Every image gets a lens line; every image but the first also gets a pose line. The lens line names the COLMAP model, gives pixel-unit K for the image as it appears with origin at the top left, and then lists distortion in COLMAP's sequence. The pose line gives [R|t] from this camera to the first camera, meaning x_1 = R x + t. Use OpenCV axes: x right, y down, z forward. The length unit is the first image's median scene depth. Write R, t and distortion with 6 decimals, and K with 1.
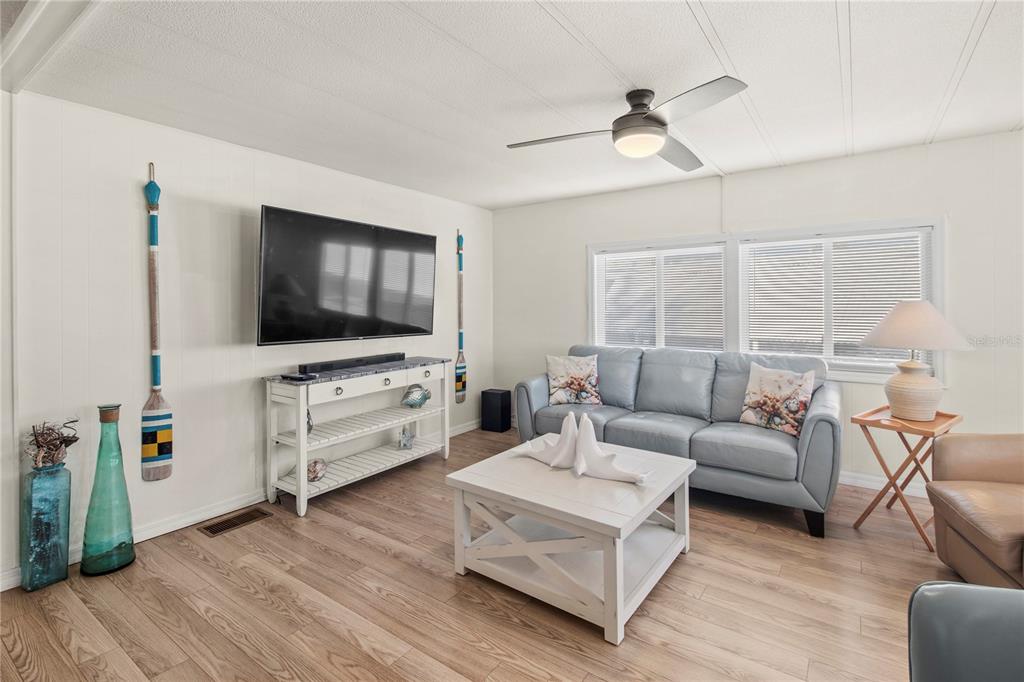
lens RADIAL K [[476.6, 0, 527.2], [0, 476.6, 309.3], [0, 0, 1]] dist [0.002142, -0.000228]
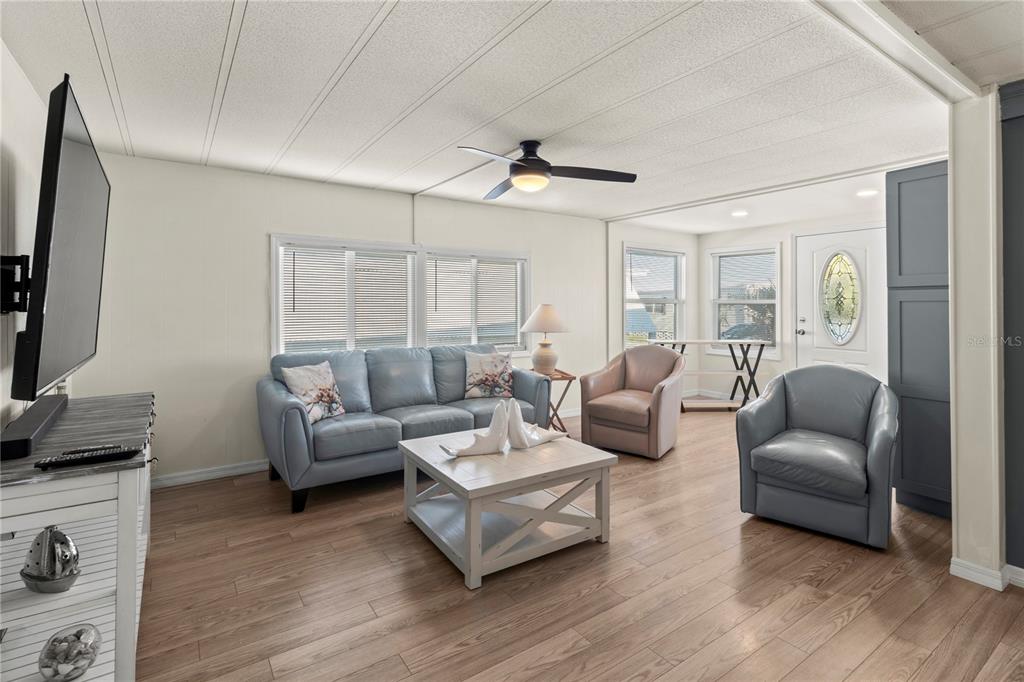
lens RADIAL K [[499.1, 0, 516.2], [0, 499.1, 300.2], [0, 0, 1]] dist [0.003943, 0.000486]
pose [[0.347759, 0.011608, 0.937512, -0.781896], [0.003588, 0.999900, -0.013711, -0.007996], [-0.937577, 0.008132, 0.347682, 0.418755]]
